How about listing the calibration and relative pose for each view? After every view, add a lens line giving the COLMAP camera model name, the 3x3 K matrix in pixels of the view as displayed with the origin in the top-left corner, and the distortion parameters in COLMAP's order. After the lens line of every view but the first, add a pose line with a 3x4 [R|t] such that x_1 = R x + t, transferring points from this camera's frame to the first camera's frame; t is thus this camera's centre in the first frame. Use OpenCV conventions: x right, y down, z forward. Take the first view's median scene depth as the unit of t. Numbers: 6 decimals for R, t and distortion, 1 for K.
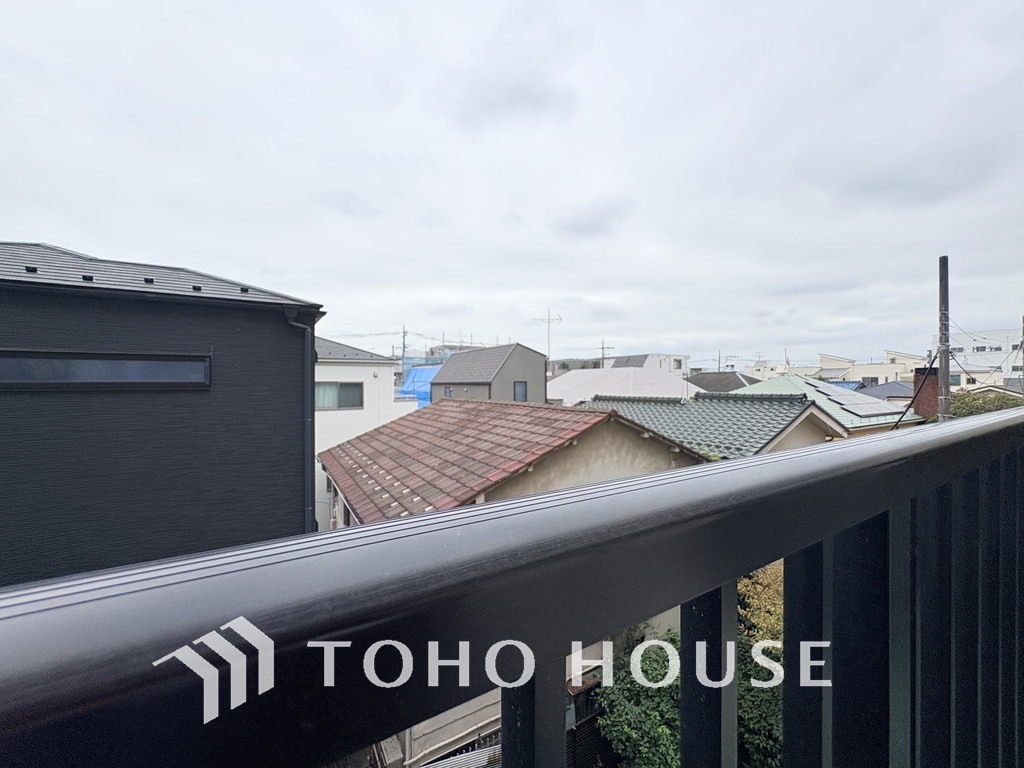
lens RADIAL K [[411.4, 0, 513.9], [0, 411.4, 382.7], [0, 0, 1]] dist [-0.000674, 0.000461]
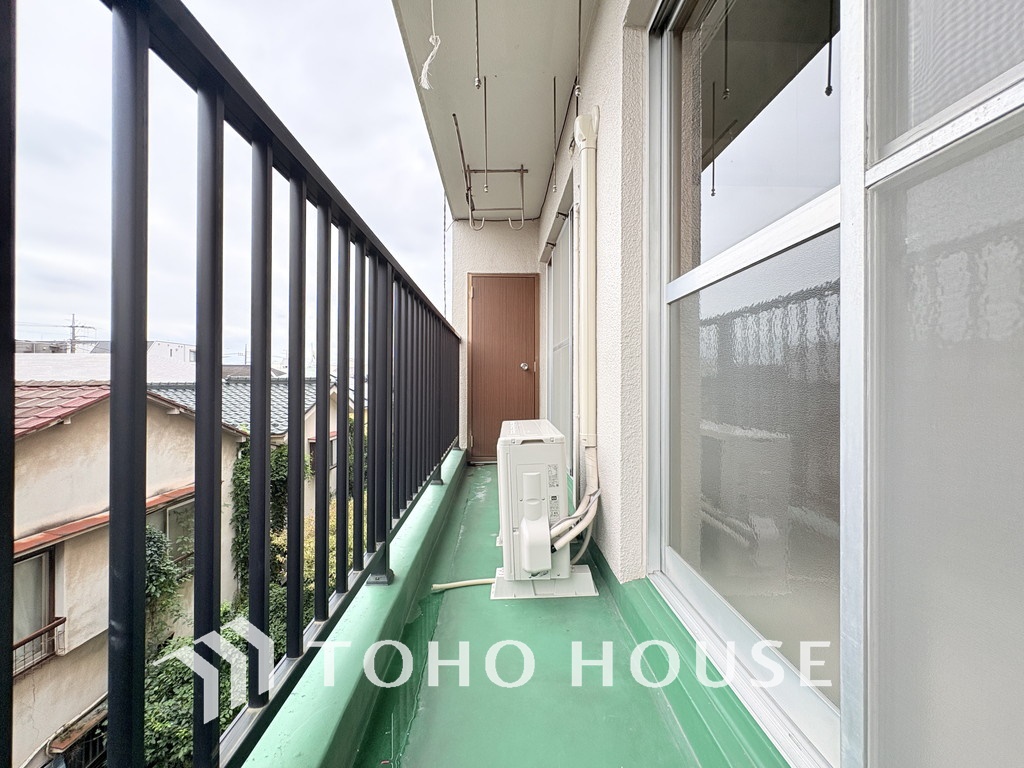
lens RADIAL K [[411.4, 0, 511.2], [0, 411.4, 382.3], [0, 0, 1]] dist [-0.000674, 0.000461]
pose [[0.503936, 0.004217, 0.863731, -0.090330], [-0.002866, 0.999991, -0.003211, 0.066253], [-0.863736, -0.000857, 0.503943, -0.094064]]
